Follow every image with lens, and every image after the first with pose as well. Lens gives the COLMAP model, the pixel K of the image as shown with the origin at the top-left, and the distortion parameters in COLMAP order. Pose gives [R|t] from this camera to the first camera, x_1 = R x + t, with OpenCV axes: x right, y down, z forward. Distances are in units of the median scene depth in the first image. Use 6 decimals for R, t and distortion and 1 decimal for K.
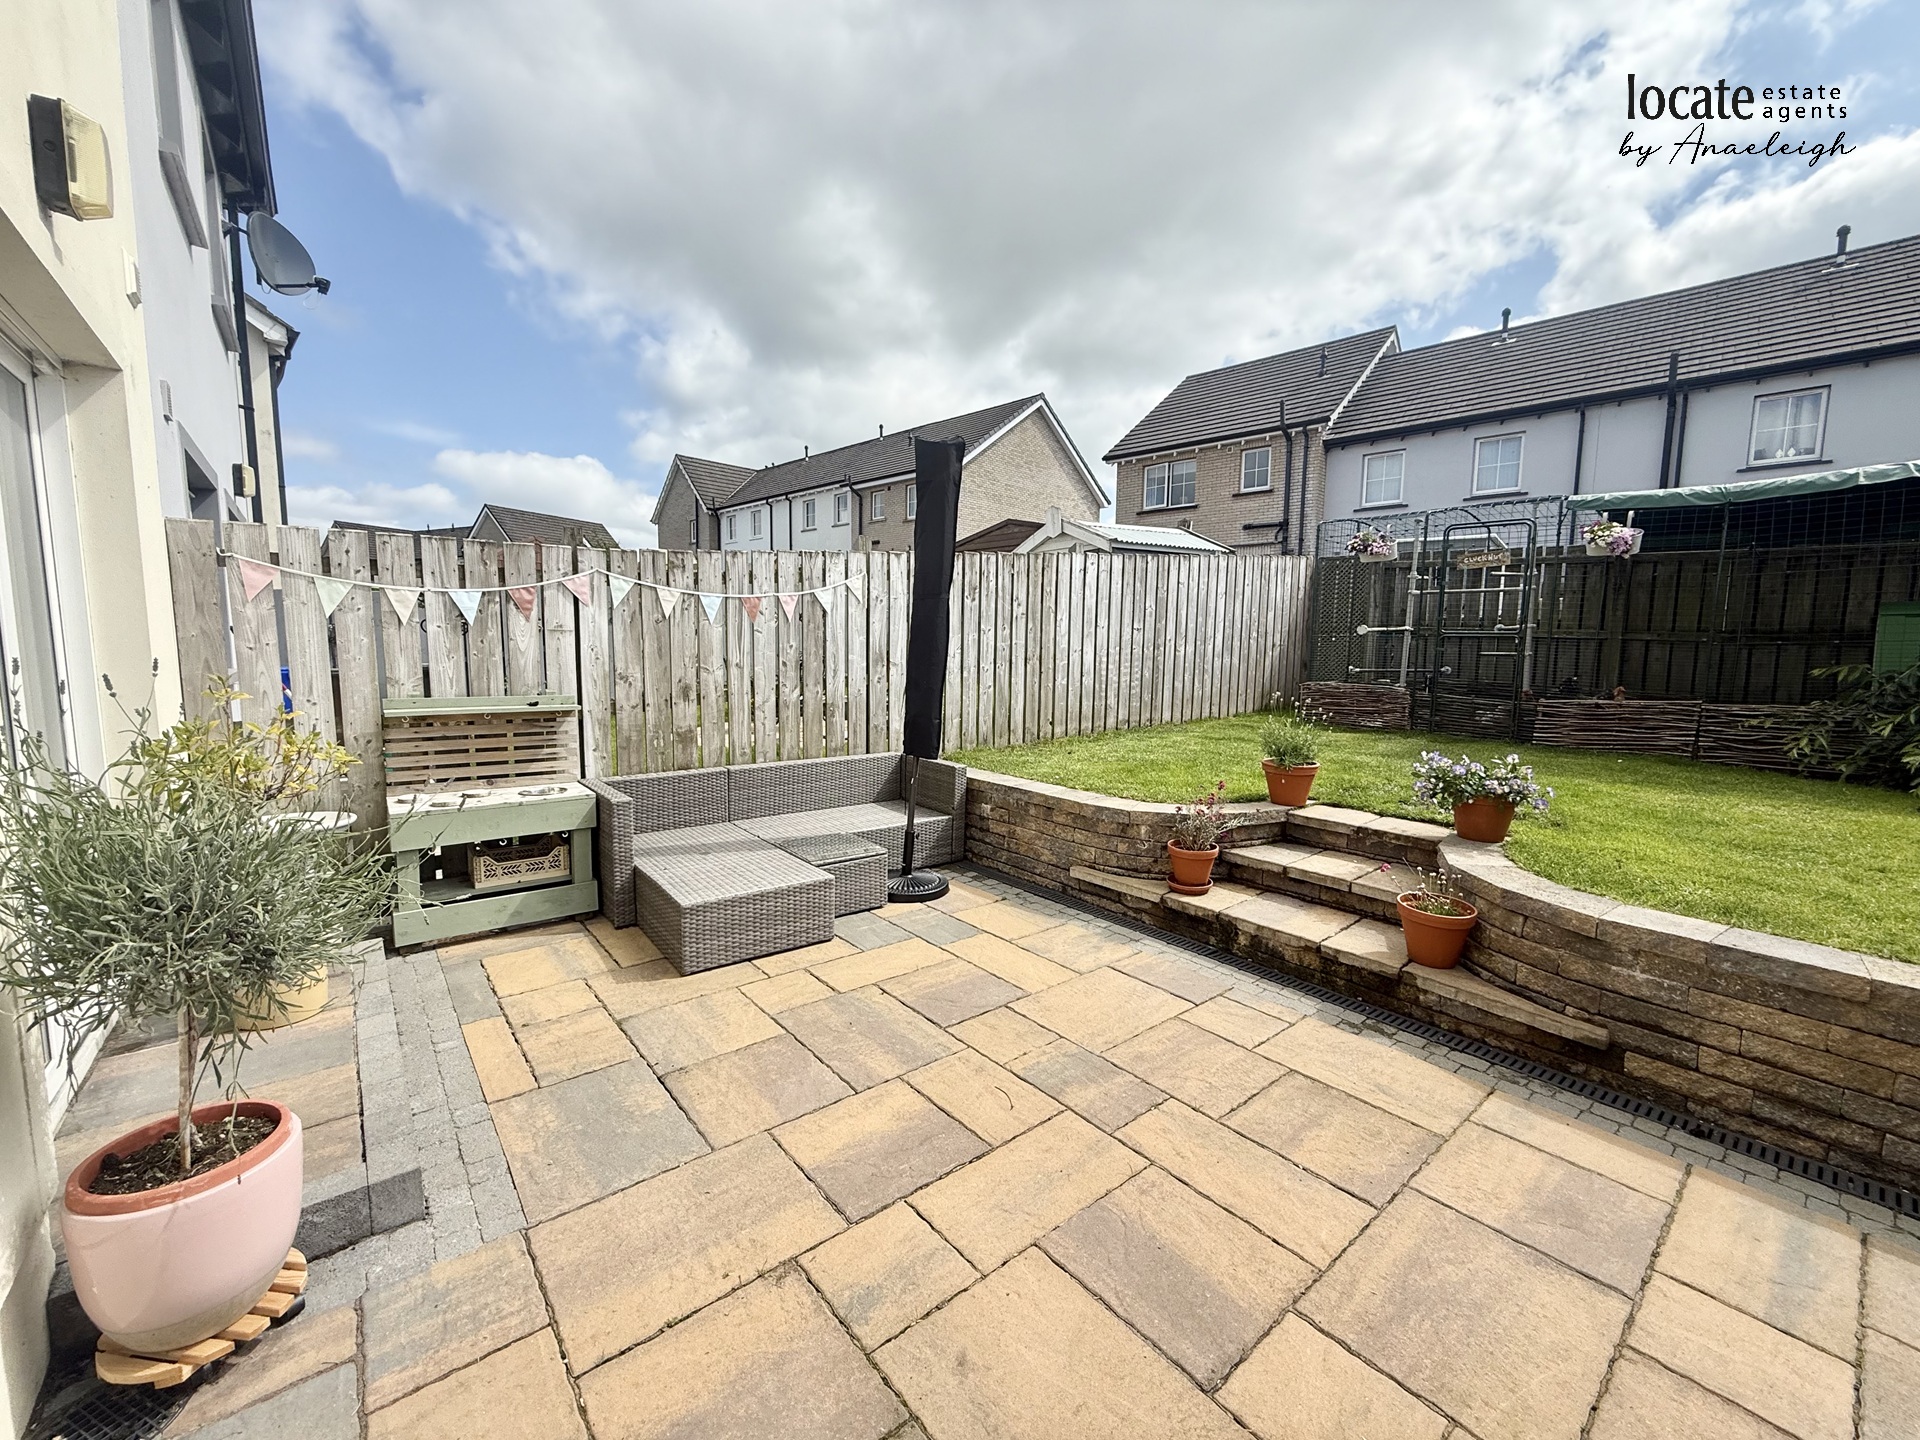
lens RADIAL K [[761.0, 0, 953.7], [0, 761.0, 722.7], [0, 0, 1]] dist [-0.000239, -0.000090]
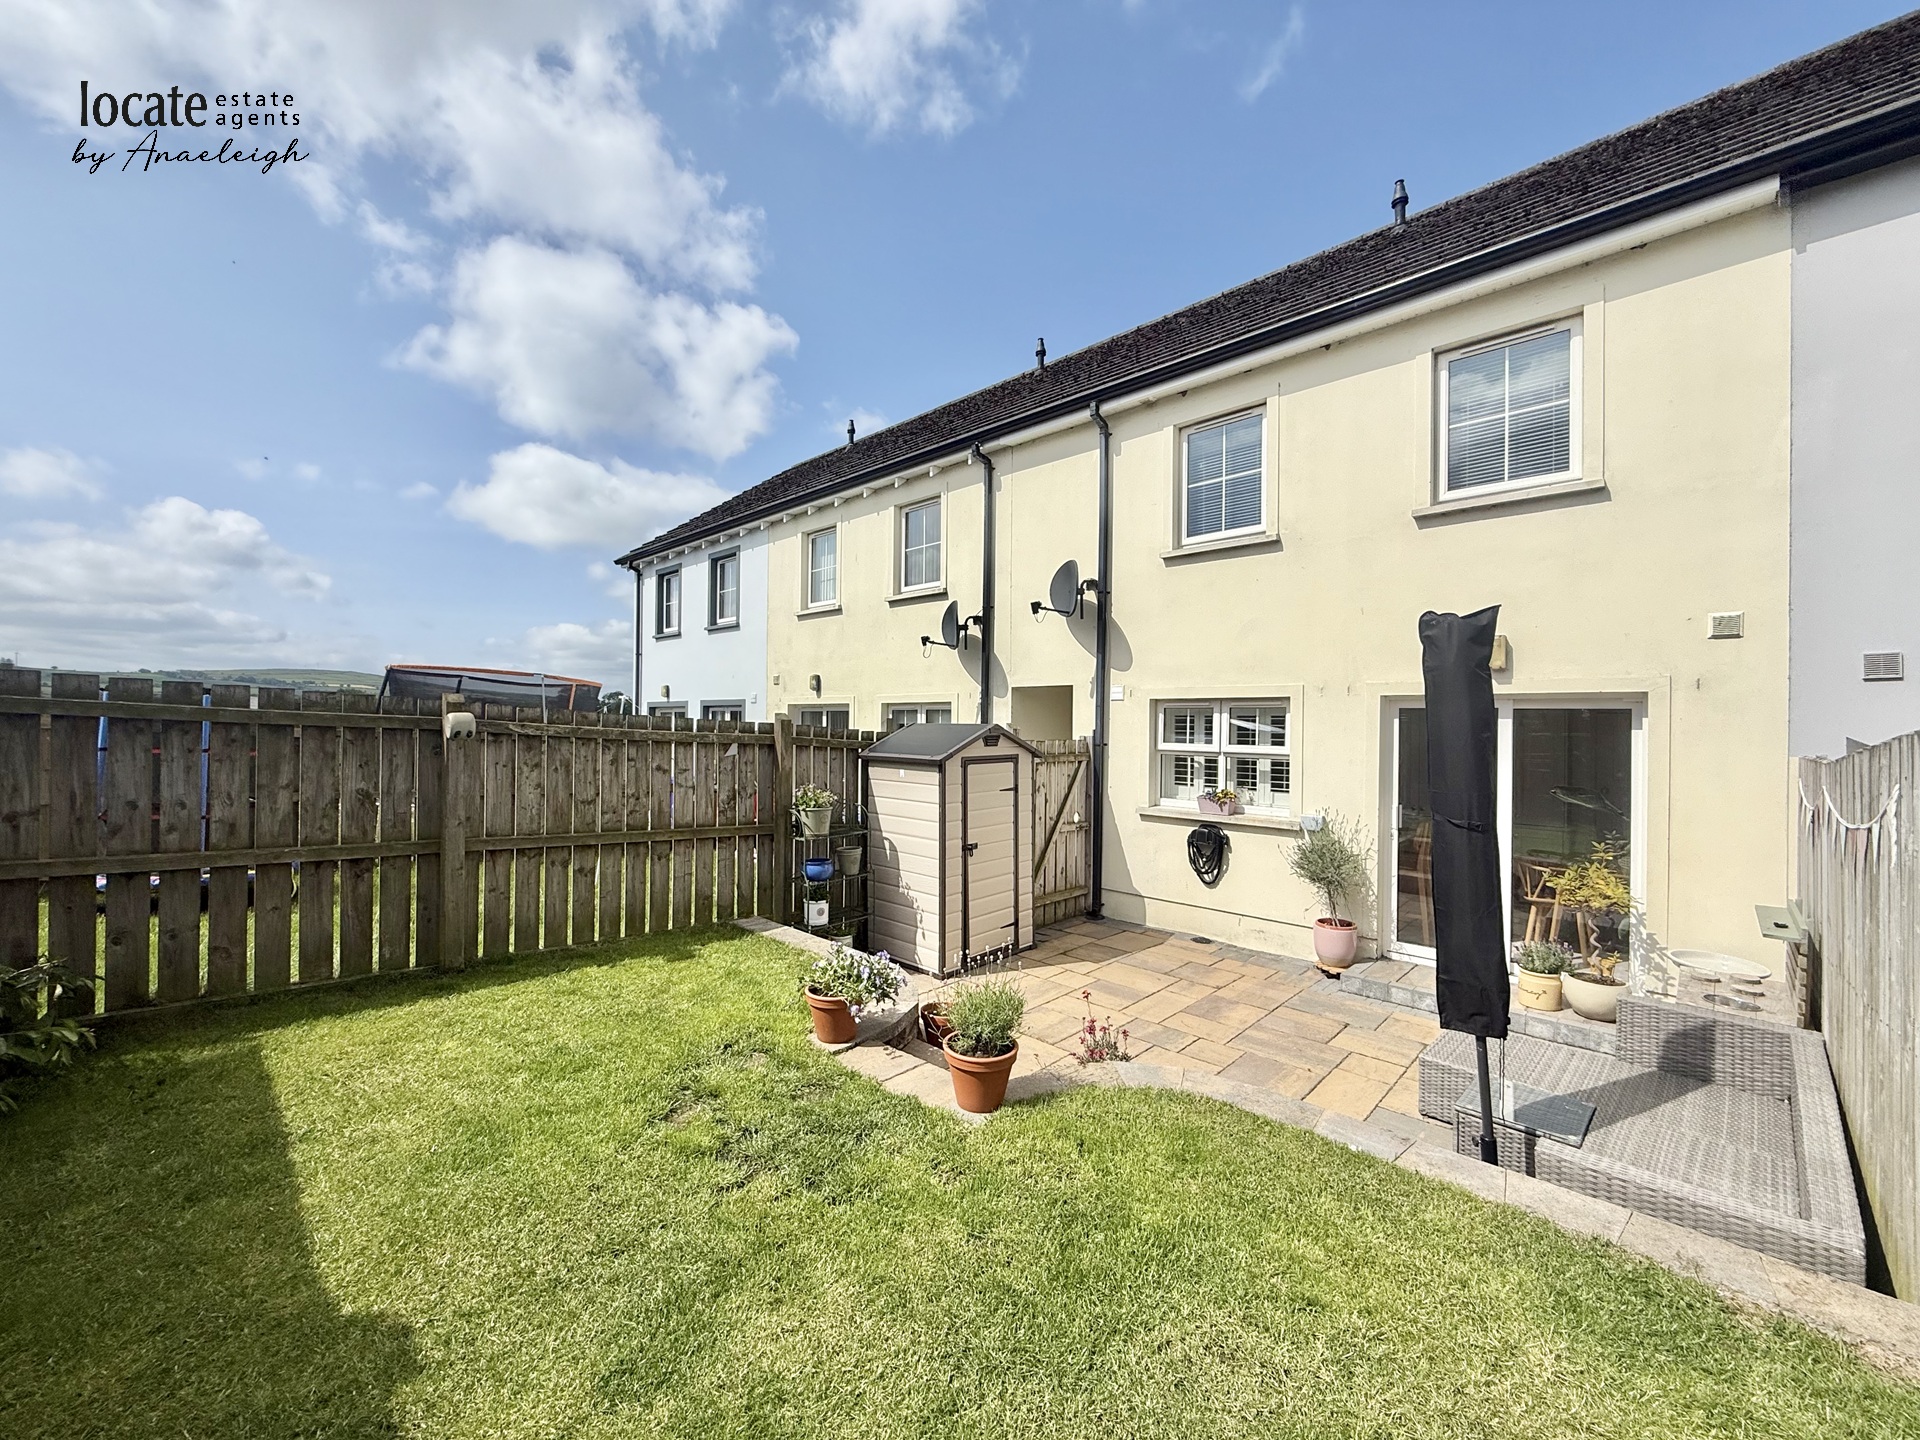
lens RADIAL K [[761.0, 0, 952.8], [0, 761.0, 719.4], [0, 0, 1]] dist [-0.000239, -0.000090]
pose [[-0.993450, -0.021895, -0.112151, 0.440170], [-0.032875, 0.994740, 0.097013, -0.249801], [0.109437, 0.100065, -0.988944, 1.315281]]
